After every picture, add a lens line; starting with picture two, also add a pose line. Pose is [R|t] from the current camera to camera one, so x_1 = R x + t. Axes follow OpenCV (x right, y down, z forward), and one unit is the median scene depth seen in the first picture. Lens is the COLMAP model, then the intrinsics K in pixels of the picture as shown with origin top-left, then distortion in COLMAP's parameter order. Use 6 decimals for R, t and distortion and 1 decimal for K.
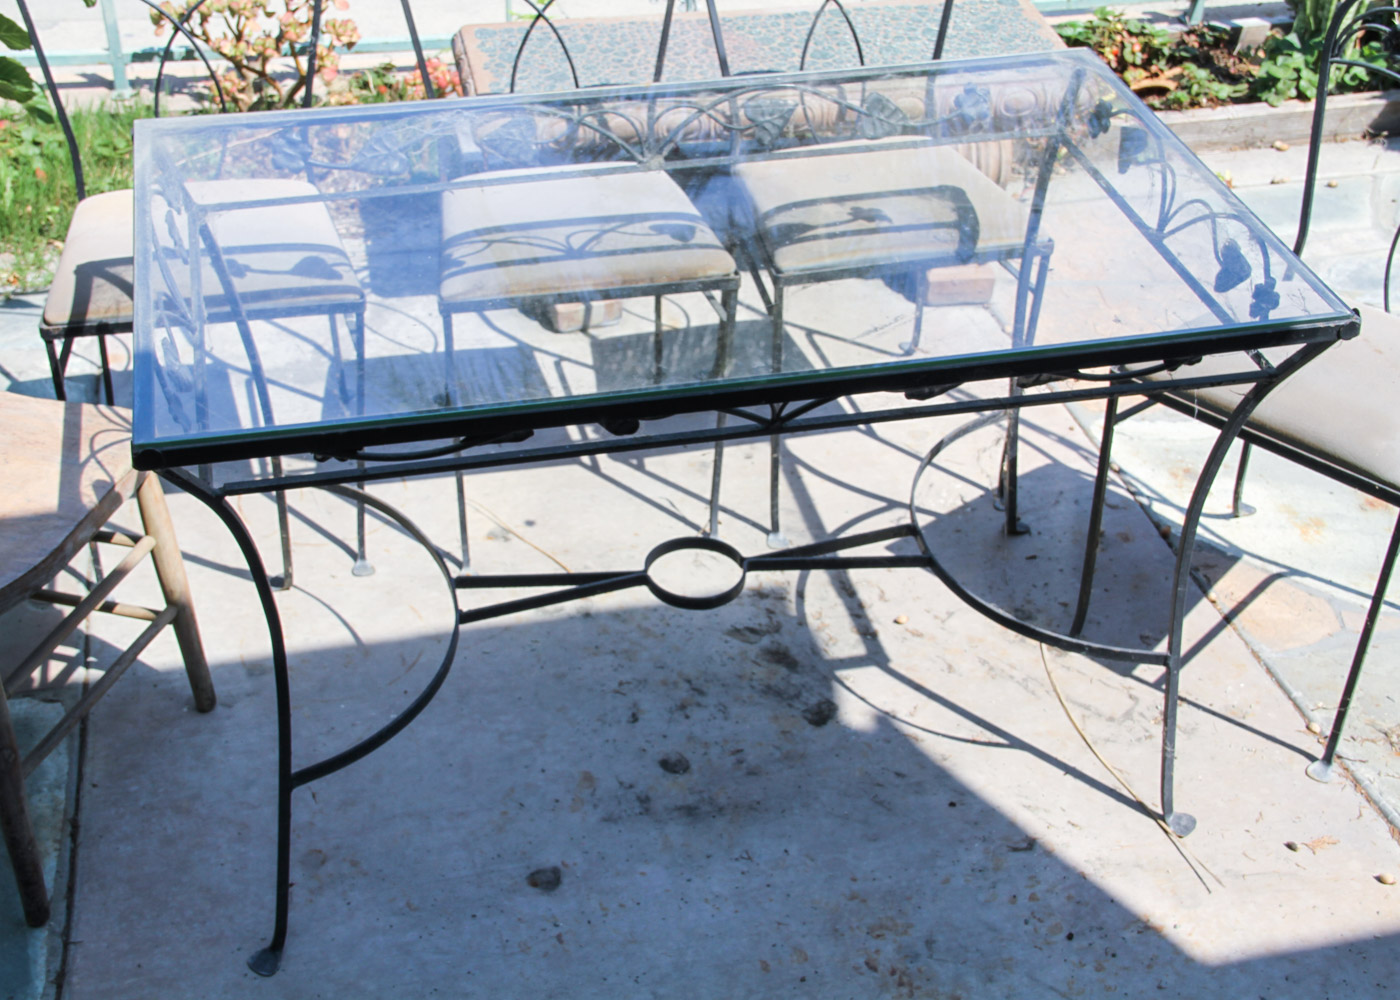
lens RADIAL K [[1931.7, 0, 701.1], [0, 1931.7, 497.4], [0, 0, 1]] dist [0.071627, 0.000000]
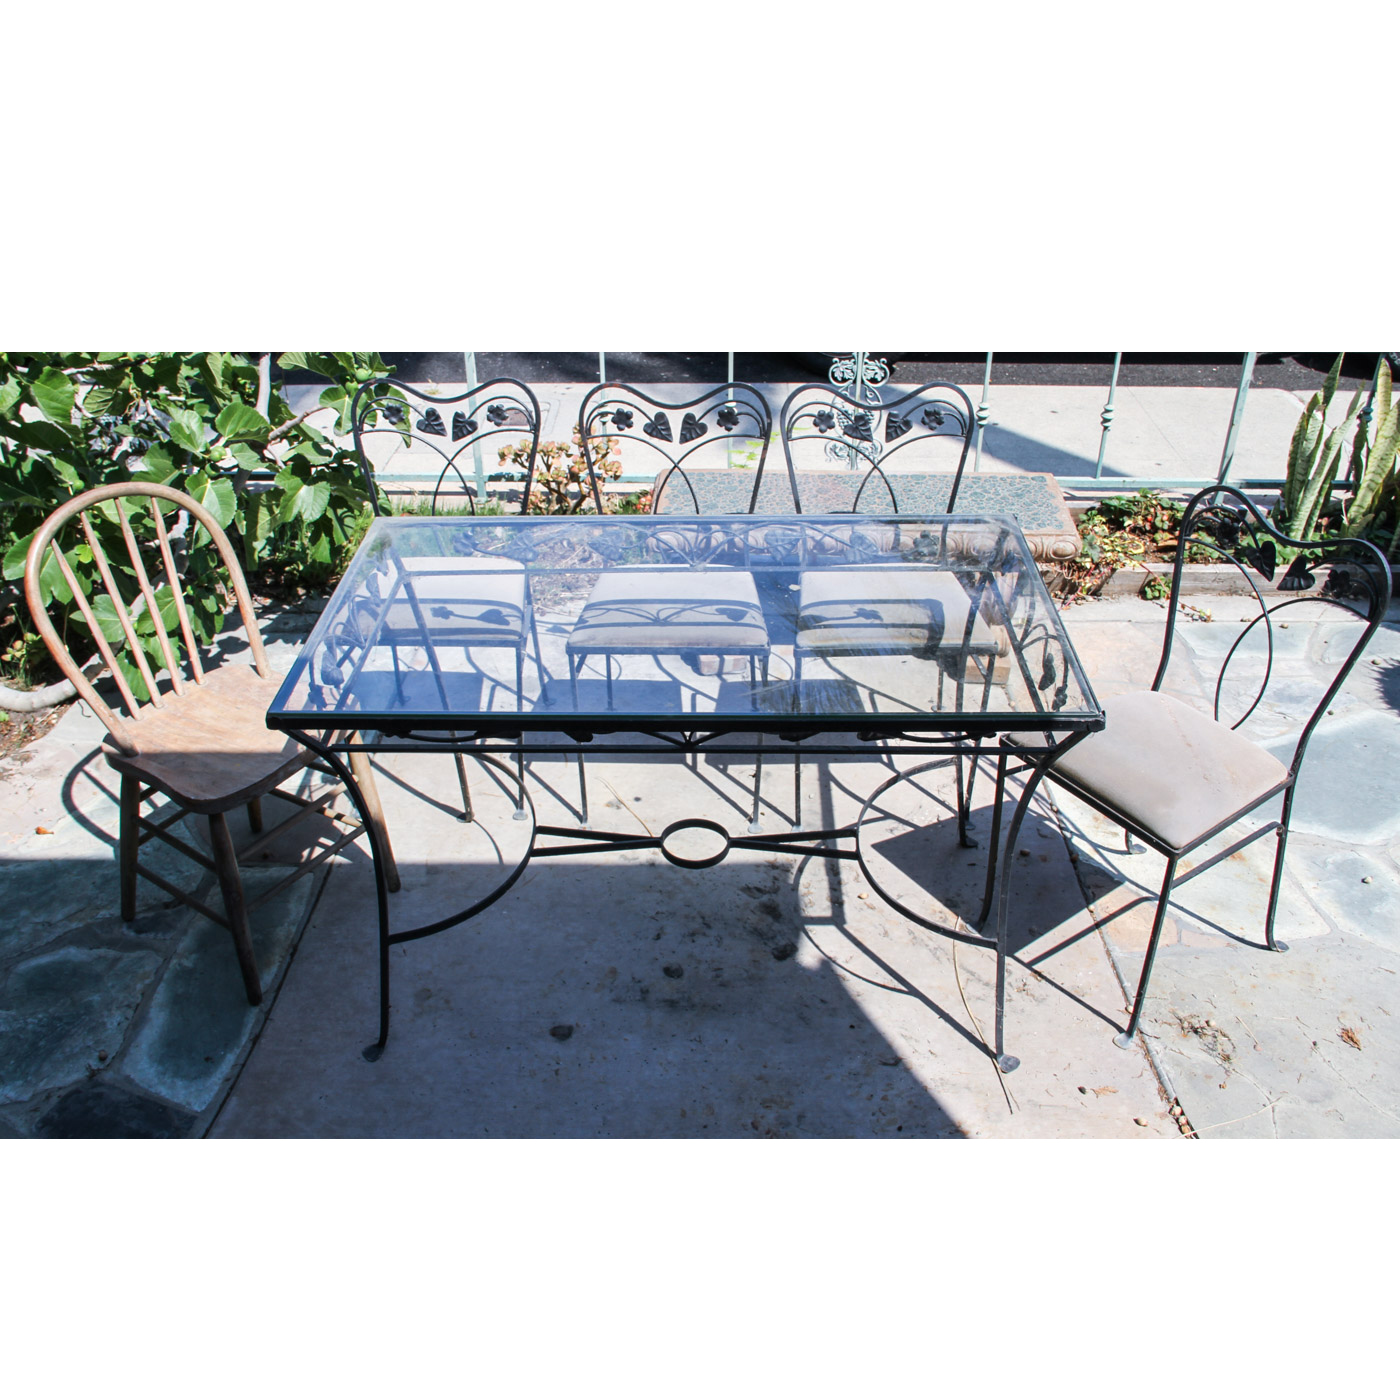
lens RADIAL K [[1346.8, 0, 699.6], [0, 1346.8, 694.8], [0, 0, 1]] dist [-0.107525, 0.000000]
pose [[0.968312, 0.101699, -0.228098, 0.215326], [-0.117379, 0.991494, -0.056225, -0.015486], [0.220440, 0.081217, 0.972013, -0.003555]]
